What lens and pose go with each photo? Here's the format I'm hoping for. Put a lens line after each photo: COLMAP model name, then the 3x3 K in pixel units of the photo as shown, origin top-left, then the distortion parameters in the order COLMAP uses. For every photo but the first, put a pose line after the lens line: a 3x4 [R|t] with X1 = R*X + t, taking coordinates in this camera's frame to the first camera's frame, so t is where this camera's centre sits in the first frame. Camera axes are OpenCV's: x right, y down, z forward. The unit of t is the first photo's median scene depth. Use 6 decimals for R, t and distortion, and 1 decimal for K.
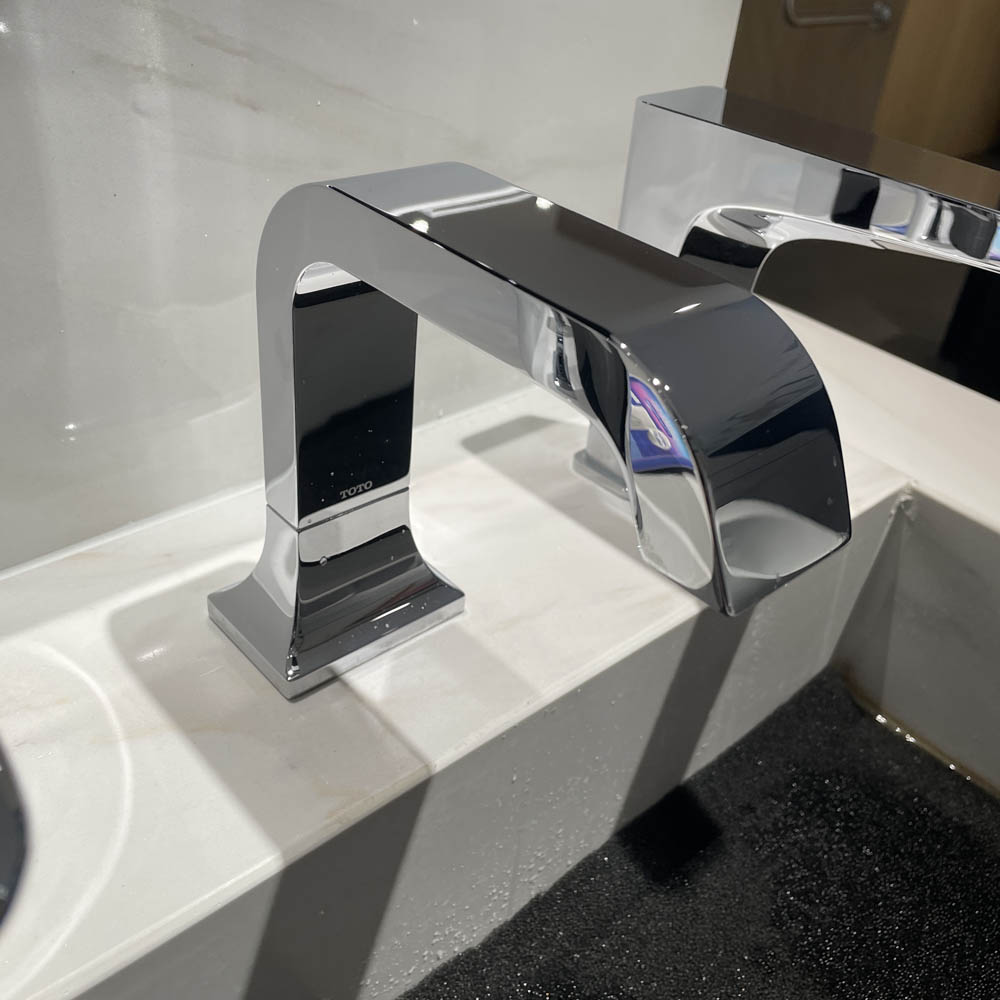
lens RADIAL K [[1016.2, 0, 510.3], [0, 1016.2, 502.6], [0, 0, 1]] dist [0.022449, -0.017548]
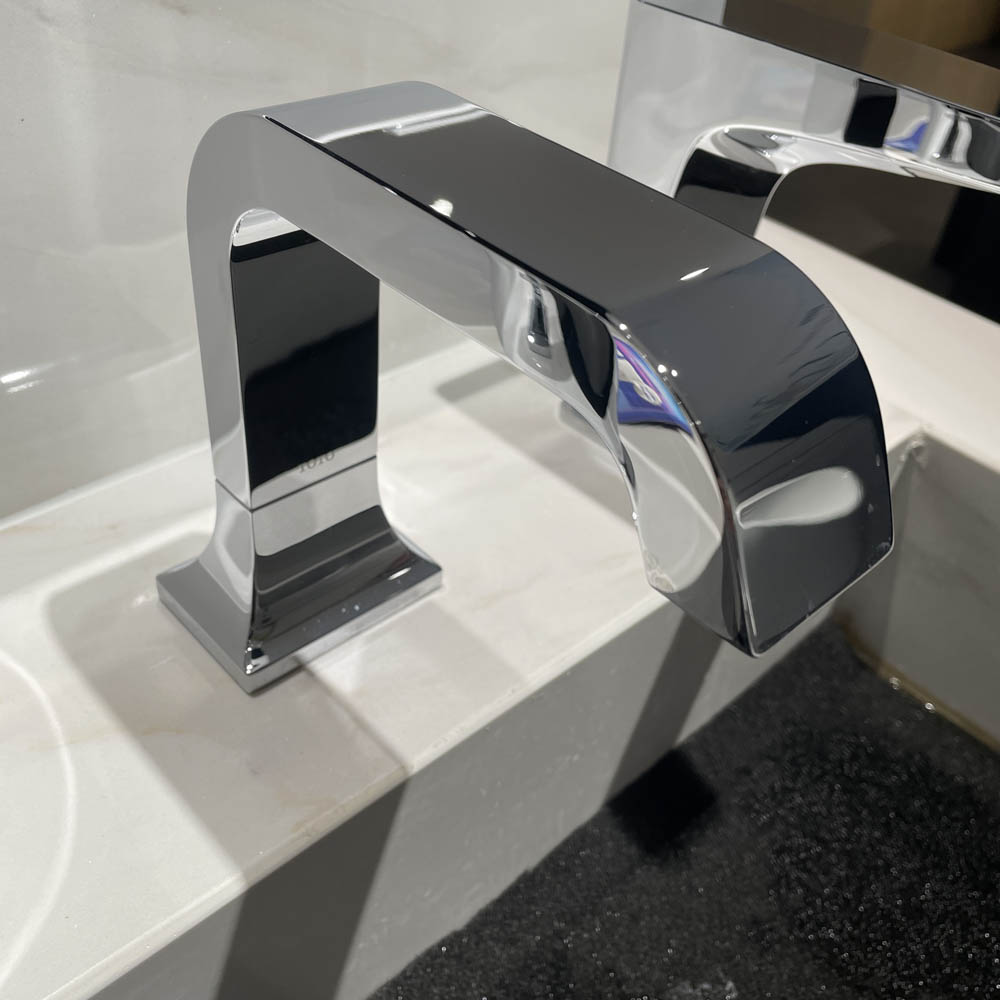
lens RADIAL K [[1021.9, 0, 510.2], [0, 1021.9, 517.0], [0, 0, 1]] dist [0.021134, -0.033863]
pose [[0.999764, -0.013289, 0.017175, 0.001018], [0.011500, 0.994885, 0.100362, -0.046689], [-0.018421, -0.100140, 0.994803, 0.094211]]
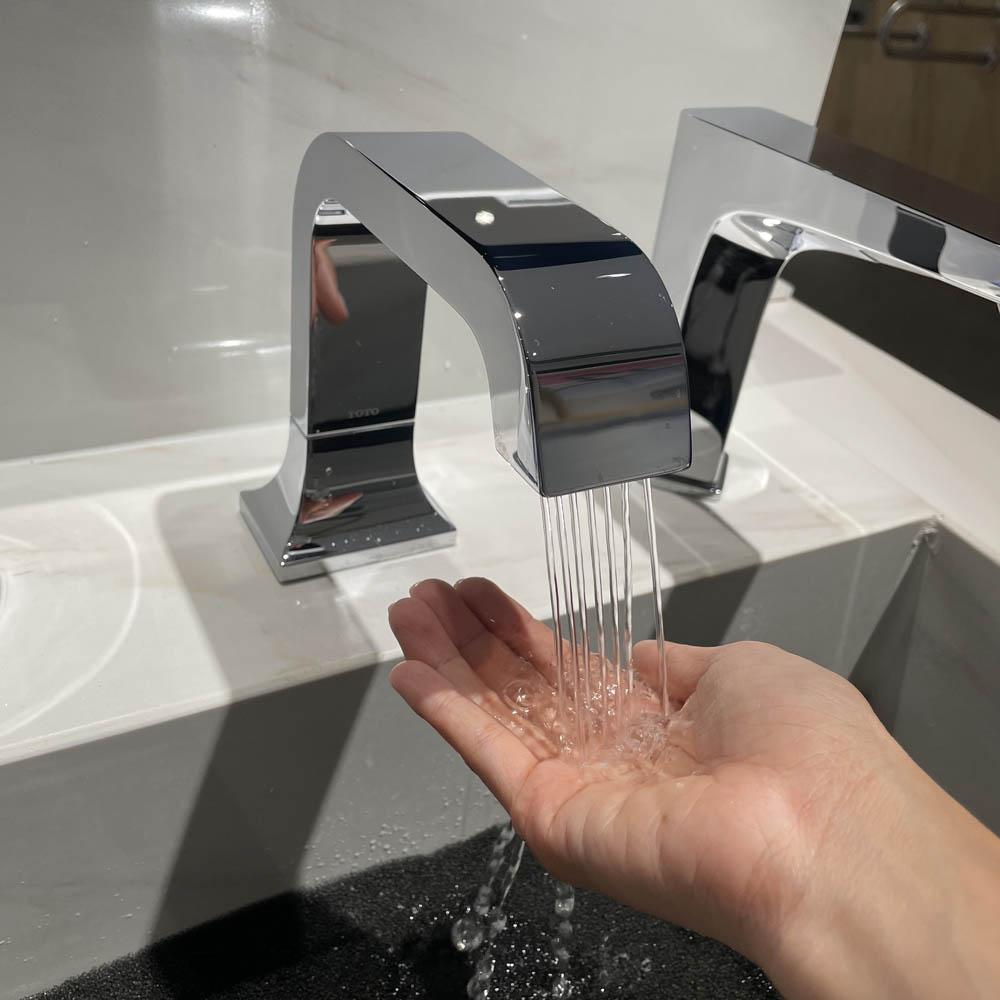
lens RADIAL K [[1017.6, 0, 500.0], [0, 1017.6, 500.0], [0, 0, 1]] dist [0.027636, -0.010830]
pose [[0.970747, 0.153698, -0.184463, 0.204858], [-0.161623, 0.986437, -0.028635, 0.083651], [0.177560, 0.057610, 0.982422, -0.097437]]
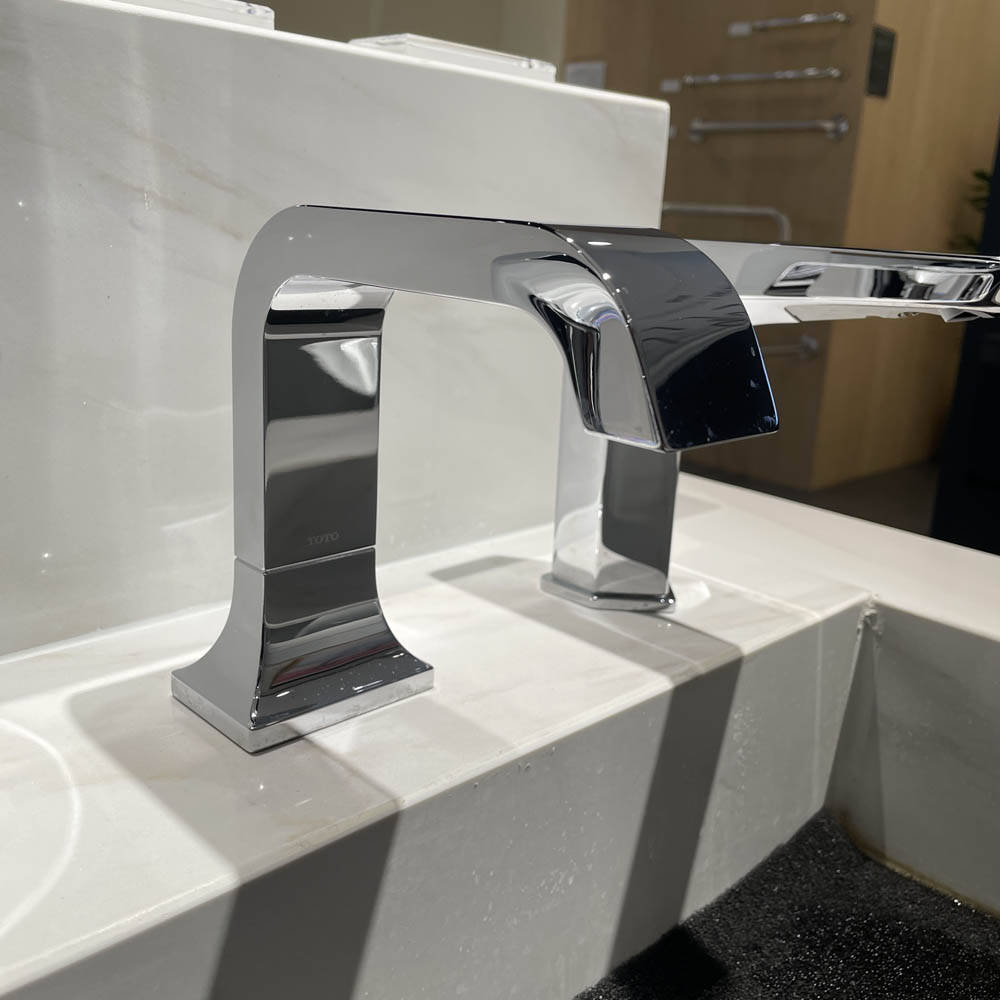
lens RADIAL K [[1016.2, 0, 510.3], [0, 1016.2, 502.6], [0, 0, 1]] dist [0.022449, -0.017548]
pose [[0.998675, -0.045240, 0.024522, 0.013130], [0.050697, 0.946701, -0.318099, 0.258941], [-0.008824, 0.318921, 0.947740, 0.007425]]
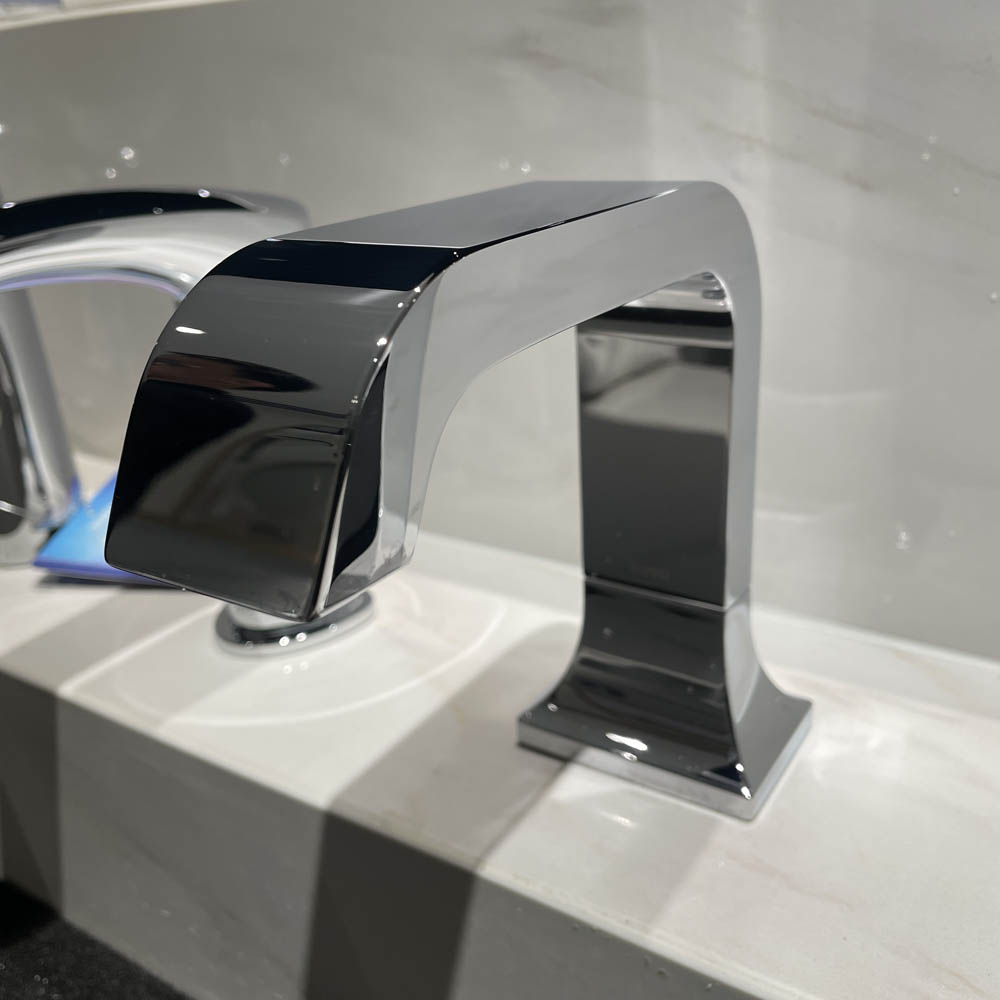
lens RADIAL K [[1021.9, 0, 510.2], [0, 1021.9, 517.0], [0, 0, 1]] dist [0.021134, -0.033863]
pose [[0.250748, 0.276725, -0.927658, 0.543801], [-0.491340, 0.862046, 0.124343, -0.091166], [0.834093, 0.424617, 0.352122, 0.513052]]
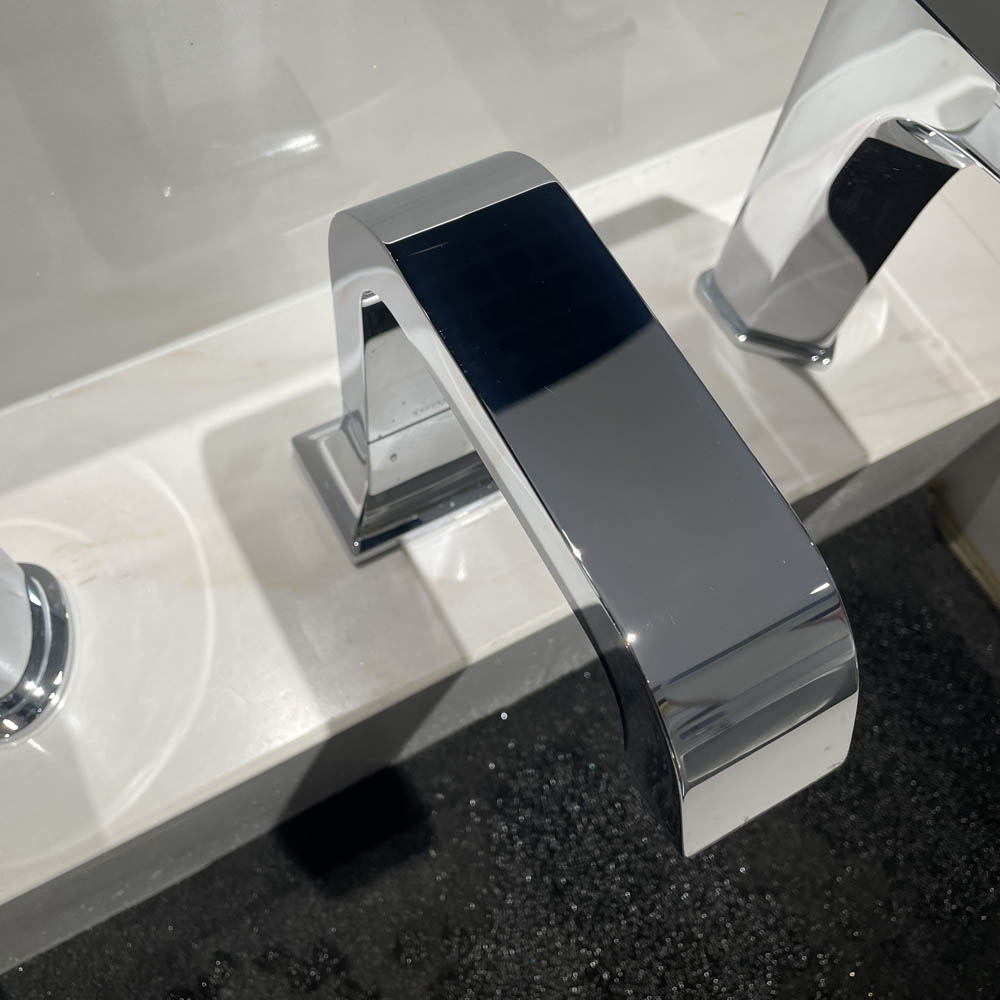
lens RADIAL K [[1011.8, 0, 487.6], [0, 1011.8, 522.1], [0, 0, 1]] dist [0.010345, -0.011859]
pose [[0.972982, 0.203308, -0.109417, 0.029263], [-0.119022, 0.847764, 0.516846, -0.383685], [0.197839, -0.489858, 0.849058, 0.111946]]
